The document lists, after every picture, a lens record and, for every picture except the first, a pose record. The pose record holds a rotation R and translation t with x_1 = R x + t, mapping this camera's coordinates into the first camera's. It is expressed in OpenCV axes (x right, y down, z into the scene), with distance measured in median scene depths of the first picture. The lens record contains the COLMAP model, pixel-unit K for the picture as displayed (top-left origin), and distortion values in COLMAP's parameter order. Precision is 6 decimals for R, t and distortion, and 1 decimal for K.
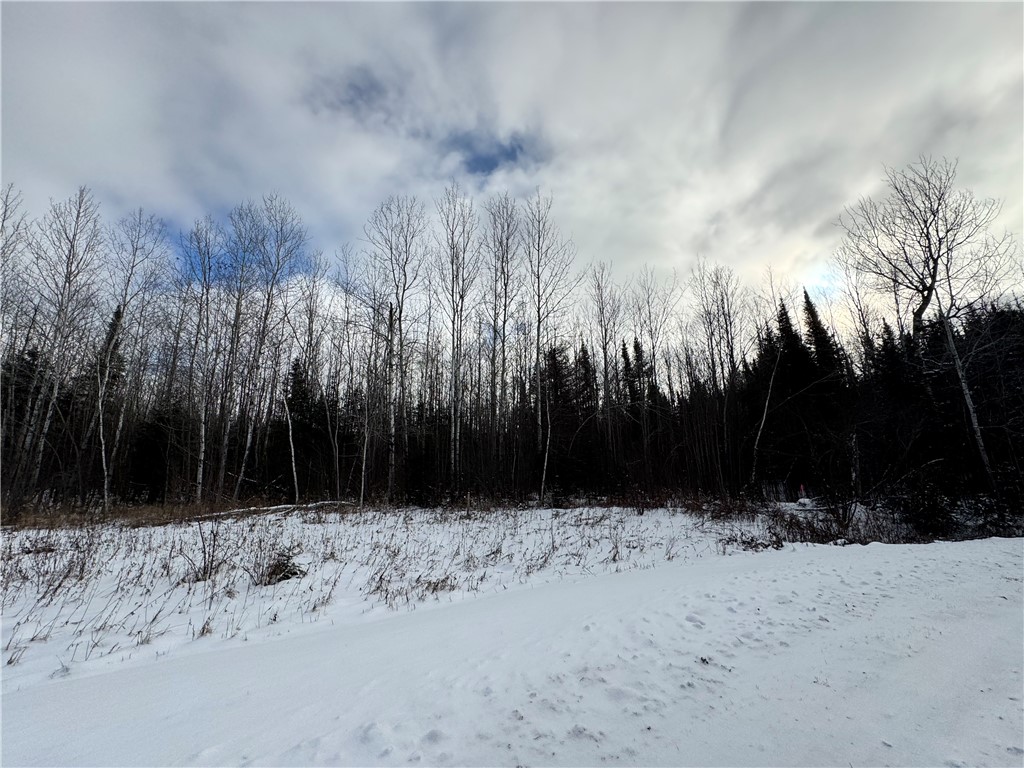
lens RADIAL K [[410.1, 0, 512.2], [0, 410.1, 385.2], [0, 0, 1]] dist [0.001499, 0.000516]
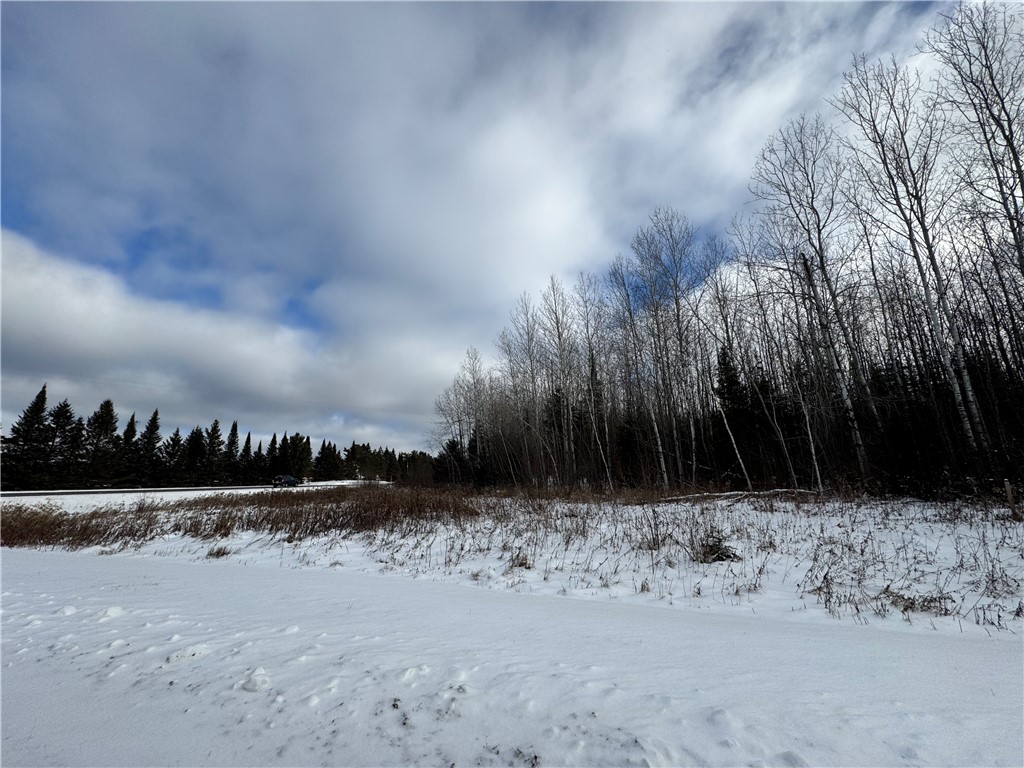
lens RADIAL K [[411.8, 0, 515.6], [0, 411.8, 379.3], [0, 0, 1]] dist [-0.001945, 0.000221]
pose [[0.514470, -0.201644, -0.833463, 0.135119], [0.210789, 0.971874, -0.105017, 0.031351], [0.831197, -0.121656, 0.542505, 0.069284]]
